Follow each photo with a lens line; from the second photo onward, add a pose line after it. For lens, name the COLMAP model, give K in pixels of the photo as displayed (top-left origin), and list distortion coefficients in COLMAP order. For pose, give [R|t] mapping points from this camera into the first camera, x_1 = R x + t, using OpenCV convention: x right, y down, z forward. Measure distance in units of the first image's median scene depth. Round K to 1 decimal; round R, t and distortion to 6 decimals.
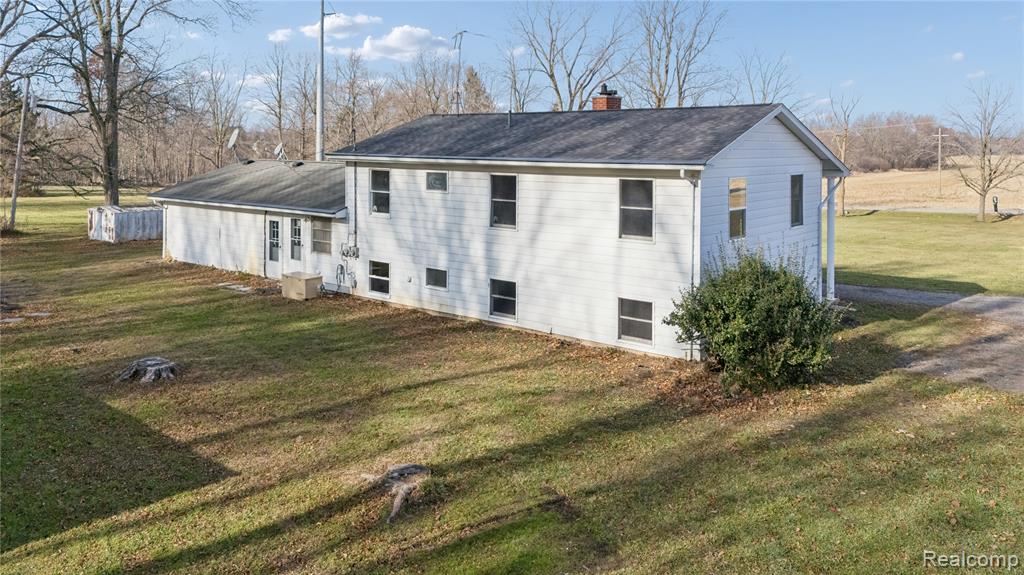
lens RADIAL K [[754.2, 0, 512.0], [0, 754.2, 287.5], [0, 0, 1]] dist [0.046102, -0.006282]
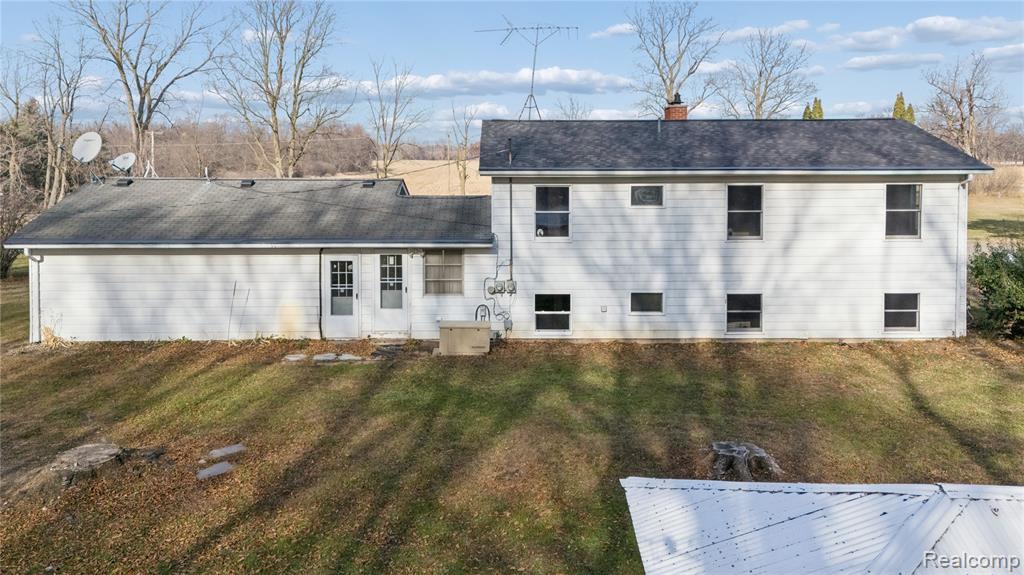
lens RADIAL K [[740.6, 0, 512.0], [0, 740.6, 287.5], [0, 0, 1]] dist [0.001490, -0.001654]
pose [[0.789860, -0.127800, 0.599824, -0.757486], [0.124230, 0.991112, 0.047579, -0.092562], [-0.600573, 0.036935, 0.798716, 0.387988]]
